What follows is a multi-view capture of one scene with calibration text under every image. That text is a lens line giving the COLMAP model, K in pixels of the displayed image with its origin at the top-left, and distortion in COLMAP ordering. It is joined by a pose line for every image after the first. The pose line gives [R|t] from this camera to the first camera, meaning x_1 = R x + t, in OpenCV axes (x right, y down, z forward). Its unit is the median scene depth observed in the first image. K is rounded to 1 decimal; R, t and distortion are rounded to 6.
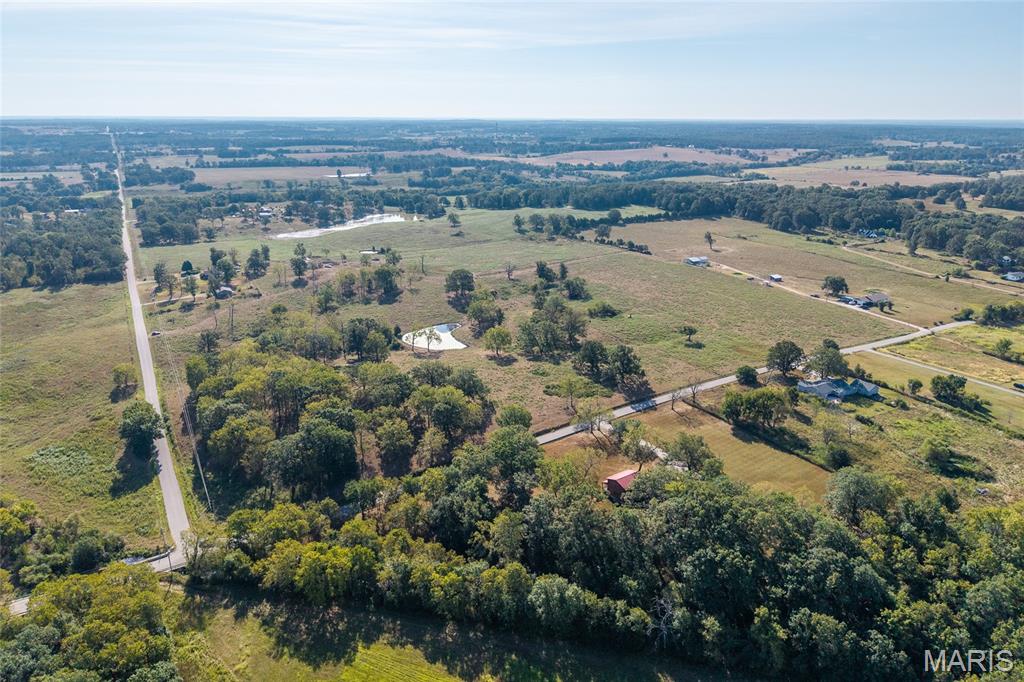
lens RADIAL K [[713.5, 0, 509.7], [0, 713.5, 348.0], [0, 0, 1]] dist [0.031152, -0.007779]
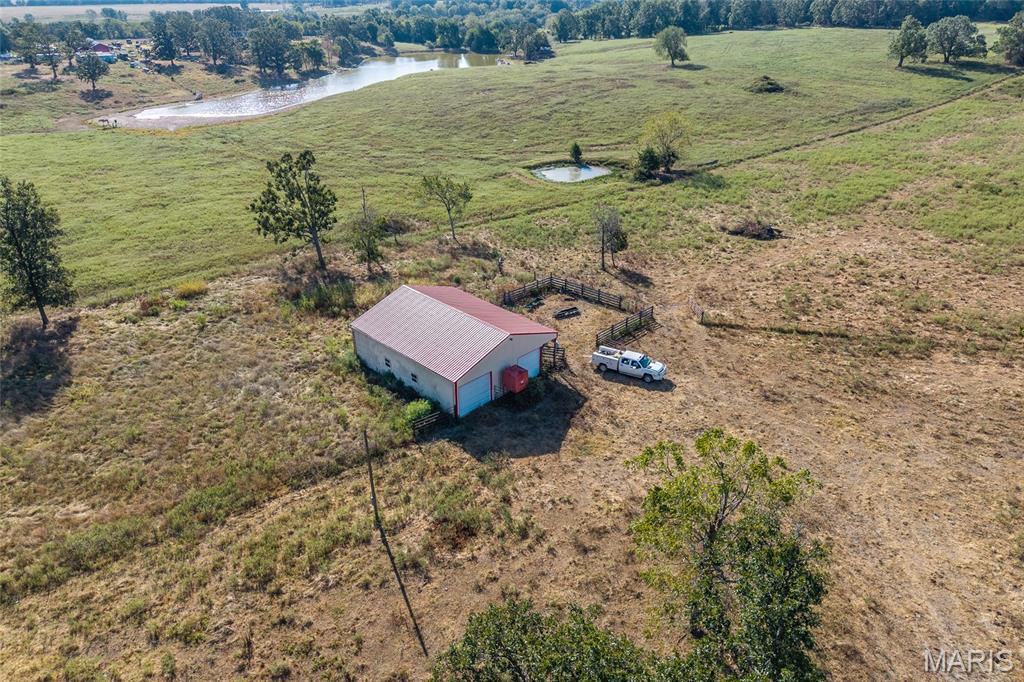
lens RADIAL K [[713.5, 0, 509.7], [0, 713.5, 348.0], [0, 0, 1]] dist [0.031152, -0.007779]
pose [[0.990548, -0.072606, 0.116371, -0.195095], [0.053187, 0.985349, 0.162045, -0.093334], [-0.126431, -0.154324, 0.979898, 0.616377]]
